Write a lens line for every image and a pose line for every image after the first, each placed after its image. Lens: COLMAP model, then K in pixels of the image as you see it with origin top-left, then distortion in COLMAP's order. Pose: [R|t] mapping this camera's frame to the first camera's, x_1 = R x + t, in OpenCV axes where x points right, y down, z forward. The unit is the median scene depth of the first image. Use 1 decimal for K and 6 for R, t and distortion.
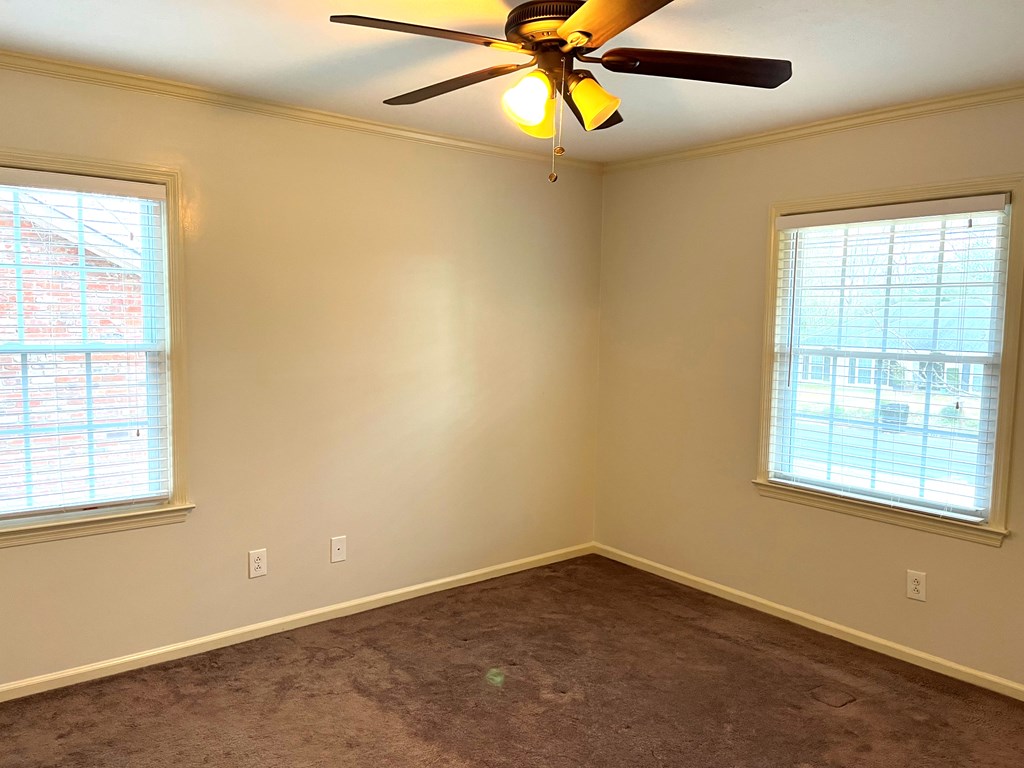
lens RADIAL K [[763.8, 0, 512.0], [0, 763.8, 384.0], [0, 0, 1]] dist [0.071668, -0.088270]
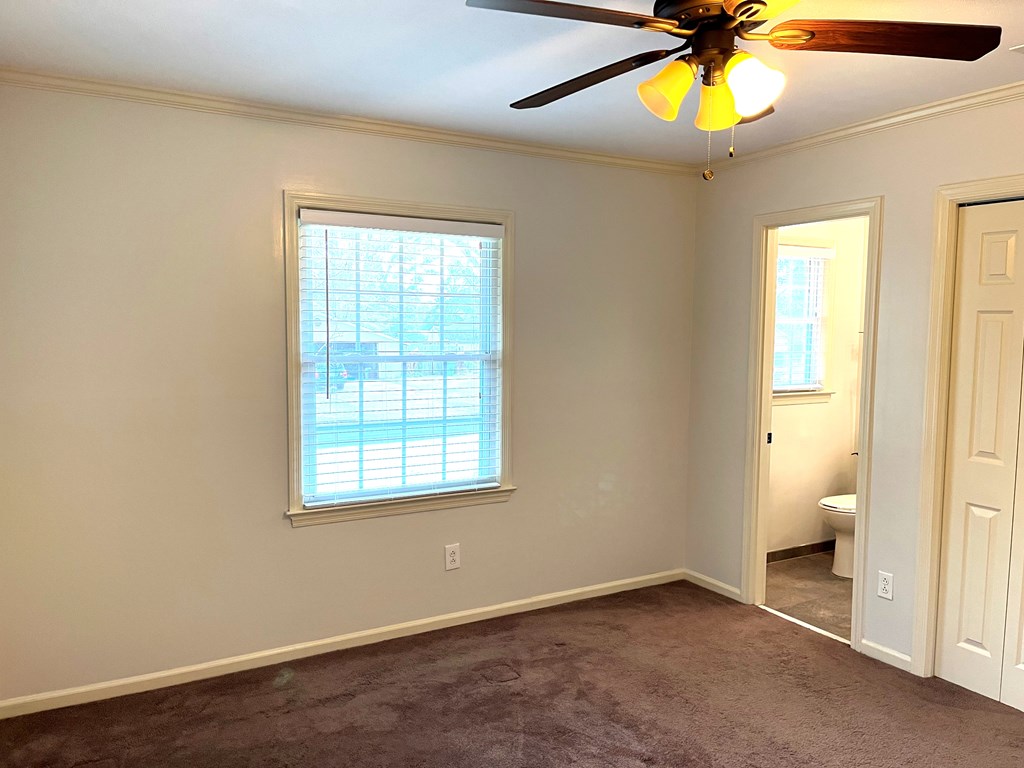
lens RADIAL K [[763.8, 0, 512.0], [0, 763.8, 384.0], [0, 0, 1]] dist [0.071668, -0.088270]
pose [[0.176730, -0.091134, 0.980031, -0.529486], [0.083031, 0.993535, 0.077417, -0.071286], [-0.980751, 0.067691, 0.183154, 0.665171]]
